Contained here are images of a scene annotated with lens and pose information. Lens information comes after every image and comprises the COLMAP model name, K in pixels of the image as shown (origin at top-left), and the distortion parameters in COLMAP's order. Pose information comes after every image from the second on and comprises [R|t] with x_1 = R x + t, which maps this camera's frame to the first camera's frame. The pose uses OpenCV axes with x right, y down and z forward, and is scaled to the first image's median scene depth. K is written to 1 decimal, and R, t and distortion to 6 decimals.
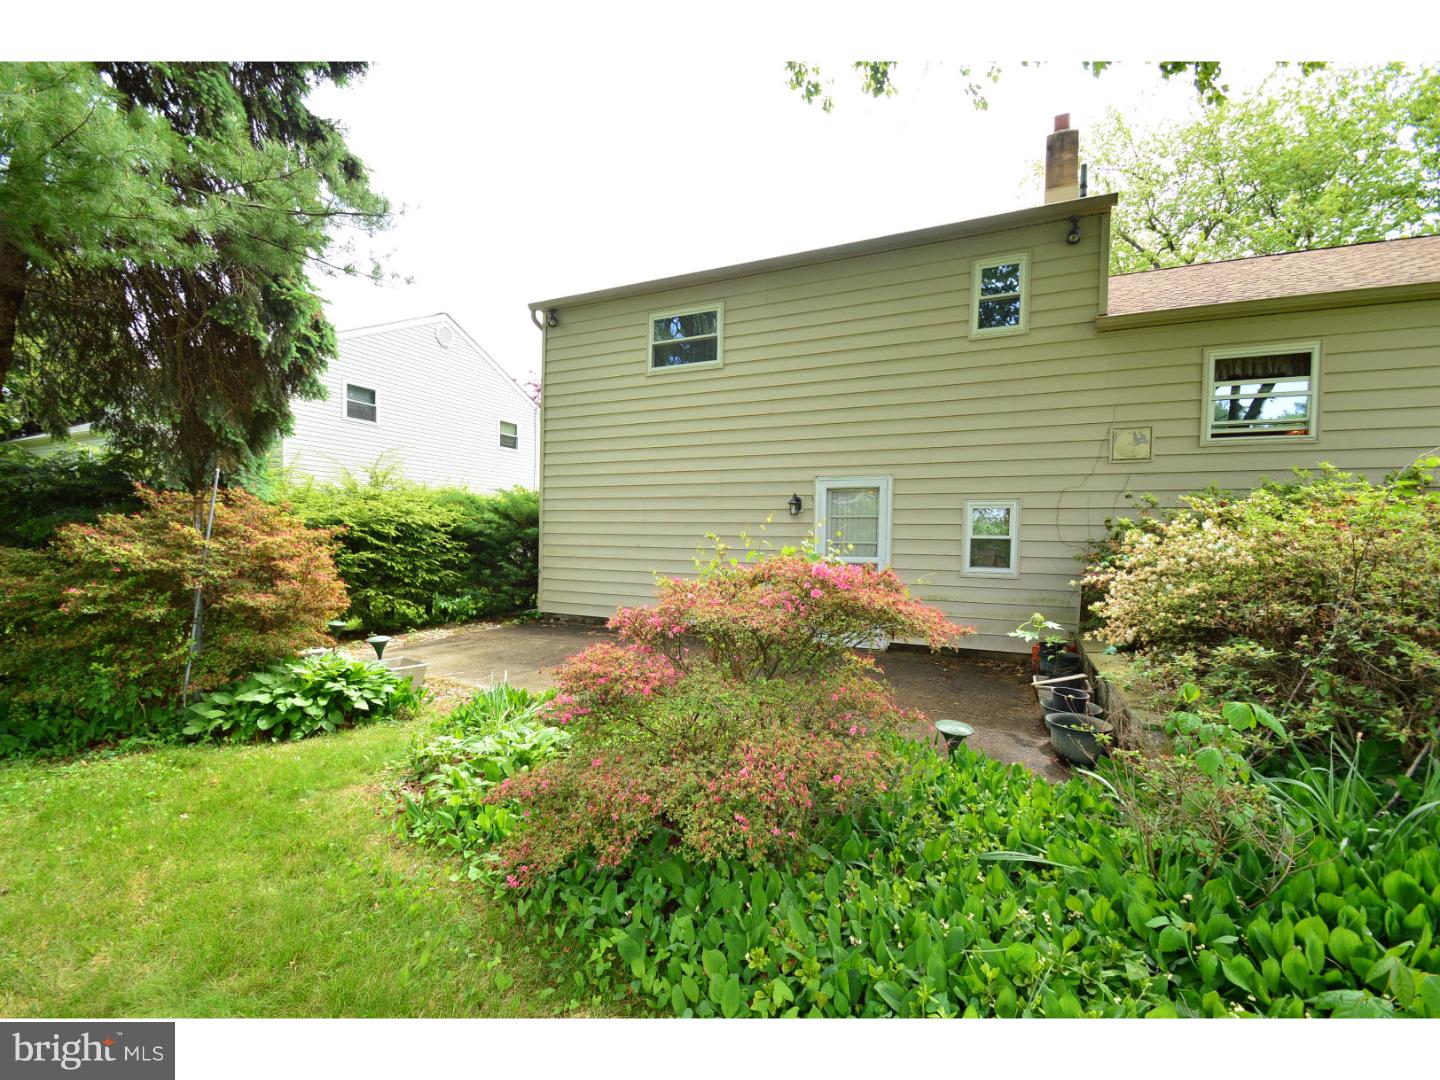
lens RADIAL K [[655.4, 0, 716.3], [0, 655.4, 545.5], [0, 0, 1]] dist [-0.004564, -0.002503]
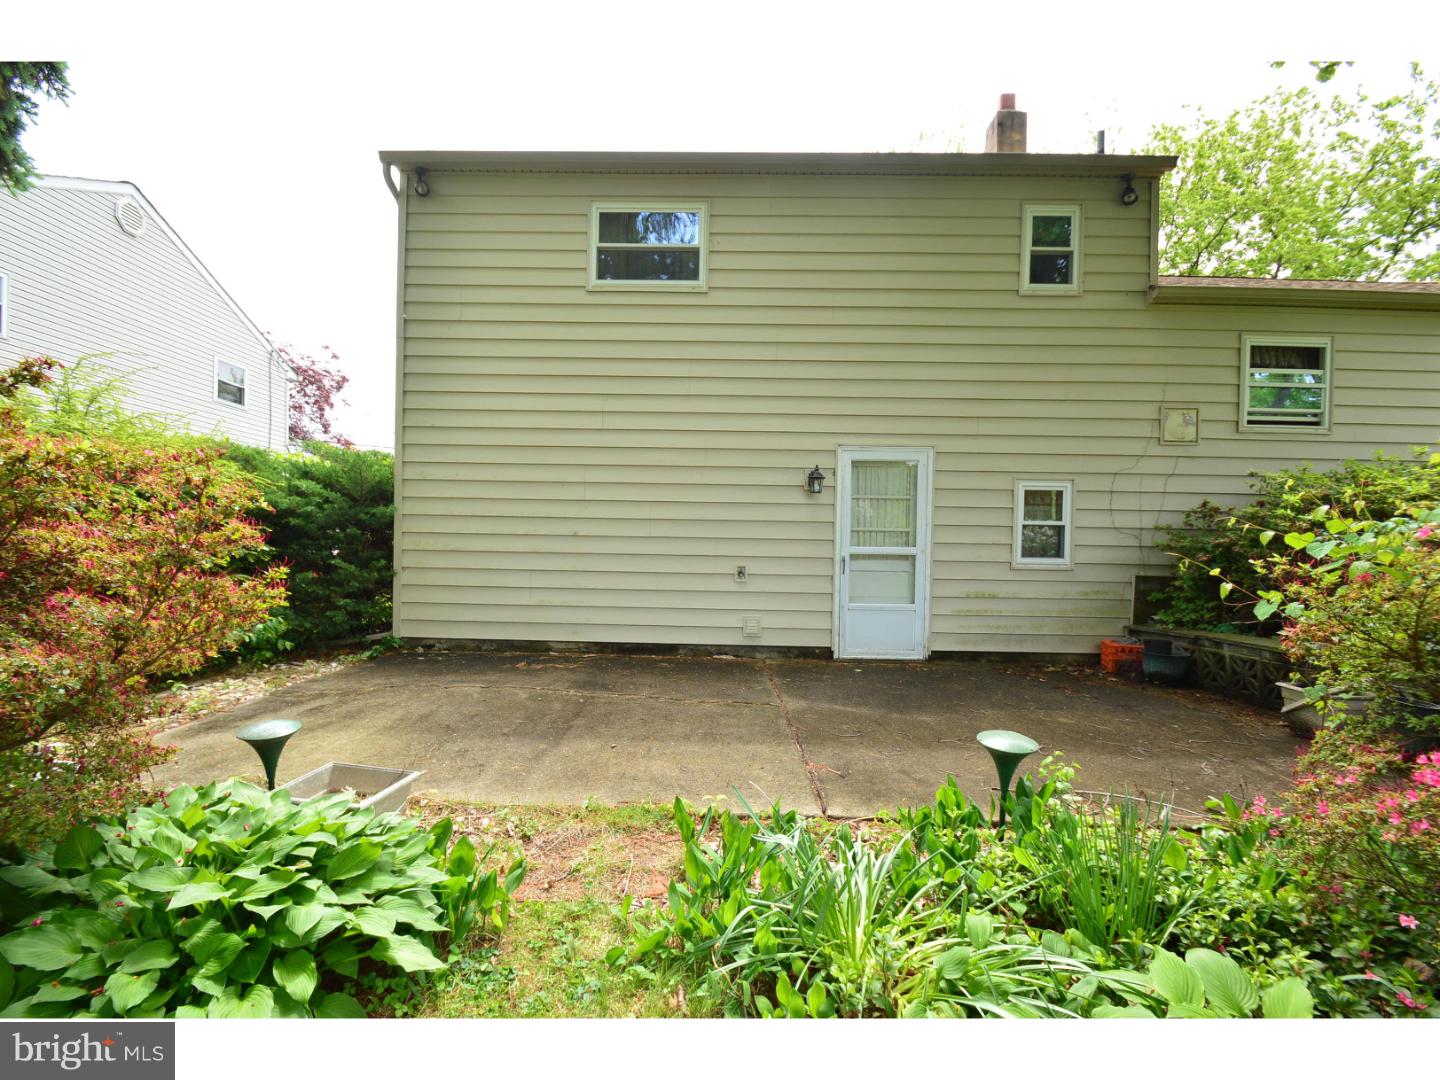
lens RADIAL K [[655.4, 0, 728.0], [0, 655.4, 548.2], [0, 0, 1]] dist [-0.004564, -0.002503]
pose [[0.907877, 0.000120, 0.419237, -0.296848], [0.001347, 0.999994, -0.003205, 0.020374], [-0.419235, 0.003474, 0.907871, 0.345715]]
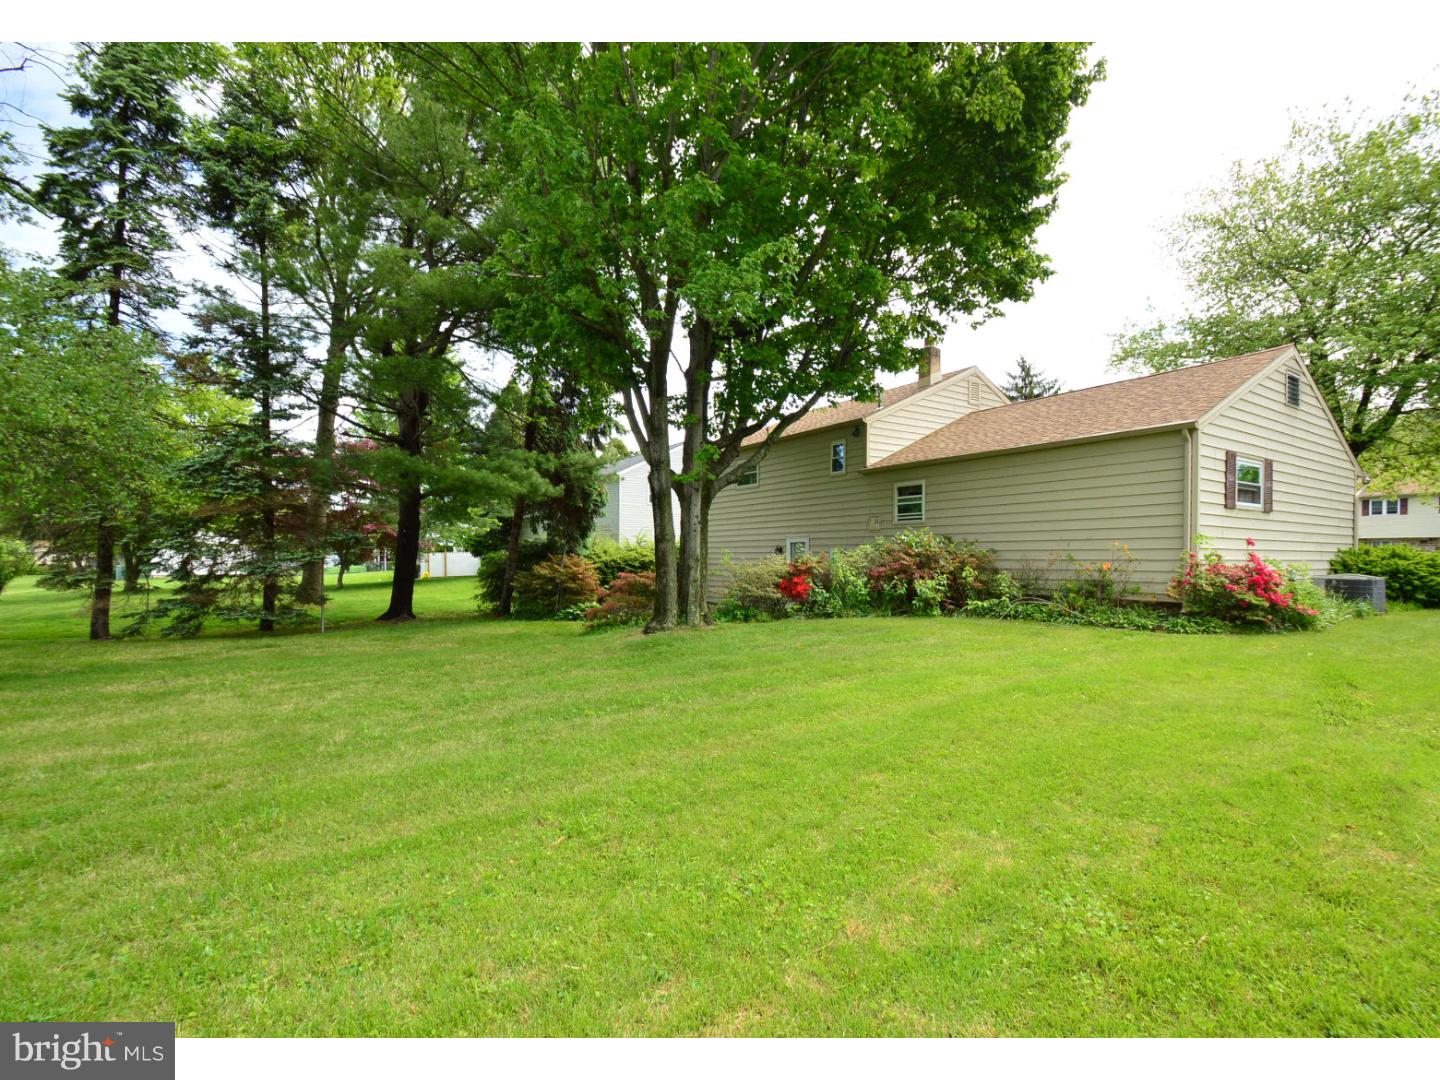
lens RADIAL K [[655.4, 0, 718.8], [0, 655.4, 545.3], [0, 0, 1]] dist [-0.004564, -0.002503]
pose [[0.860899, -0.024628, -0.508179, 1.102122], [0.006325, 0.999269, -0.037713, 0.001684], [0.508736, 0.029252, 0.860425, -1.025321]]
